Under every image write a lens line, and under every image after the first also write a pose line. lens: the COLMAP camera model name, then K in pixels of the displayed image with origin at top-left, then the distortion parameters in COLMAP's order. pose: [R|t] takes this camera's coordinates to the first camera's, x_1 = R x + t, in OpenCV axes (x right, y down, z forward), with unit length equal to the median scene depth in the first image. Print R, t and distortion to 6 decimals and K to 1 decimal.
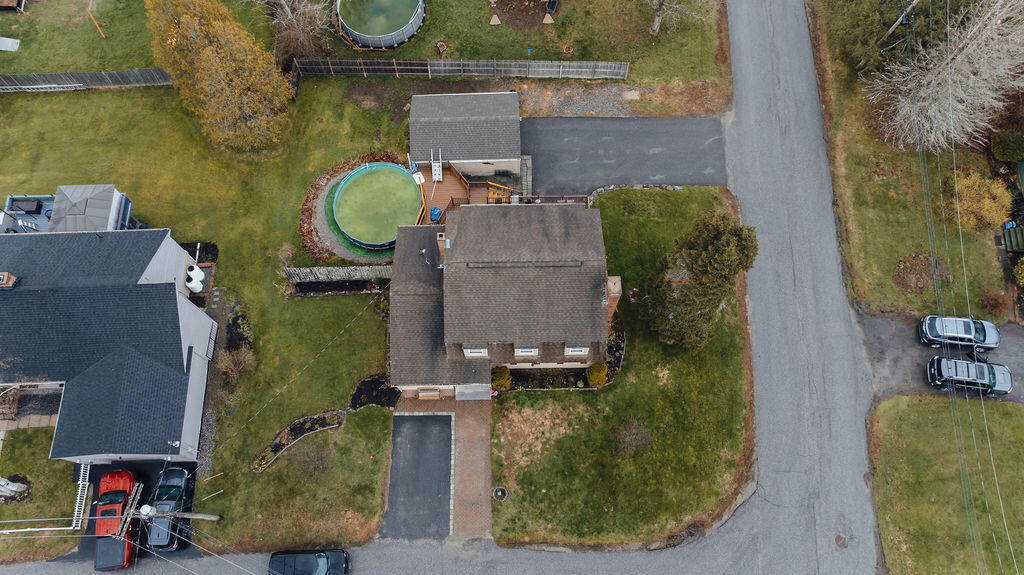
lens RADIAL K [[721.3, 0, 515.4], [0, 721.3, 285.5], [0, 0, 1]] dist [-0.016401, -0.007974]
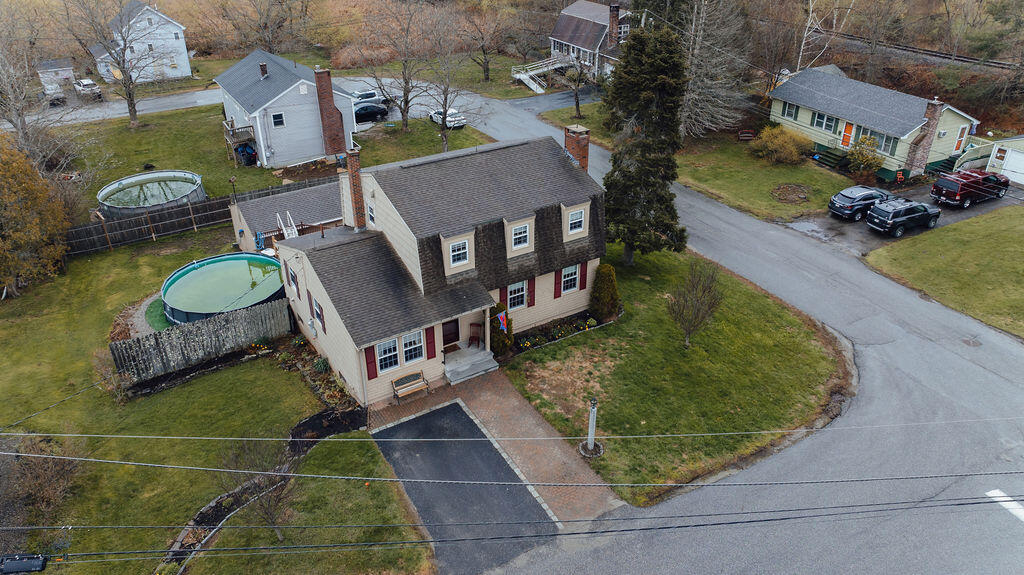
lens RADIAL K [[721.3, 0, 515.4], [0, 721.3, 285.5], [0, 0, 1]] dist [-0.016401, -0.007974]
pose [[0.852829, -0.256317, 0.454955, -0.306773], [0.486550, 0.706391, -0.514083, 0.457810], [-0.189608, 0.659783, 0.727142, 0.462237]]
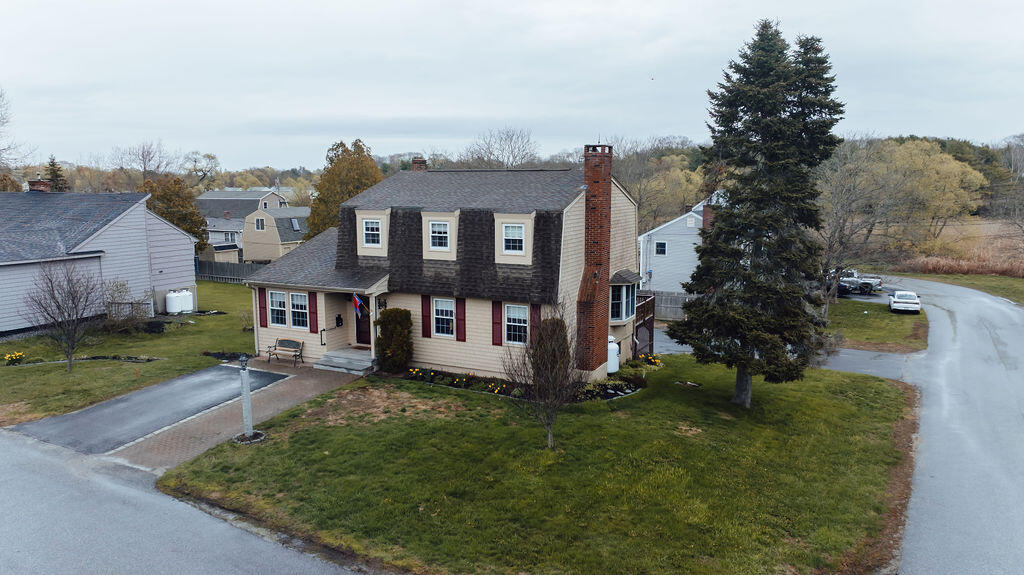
lens RADIAL K [[721.3, 0, 515.4], [0, 721.3, 285.5], [0, 0, 1]] dist [-0.016401, -0.007974]
pose [[0.889989, 0.062138, -0.451728, 0.322749], [-0.424156, 0.476437, -0.770130, 0.508801], [0.167365, 0.877010, 0.450380, 0.709975]]
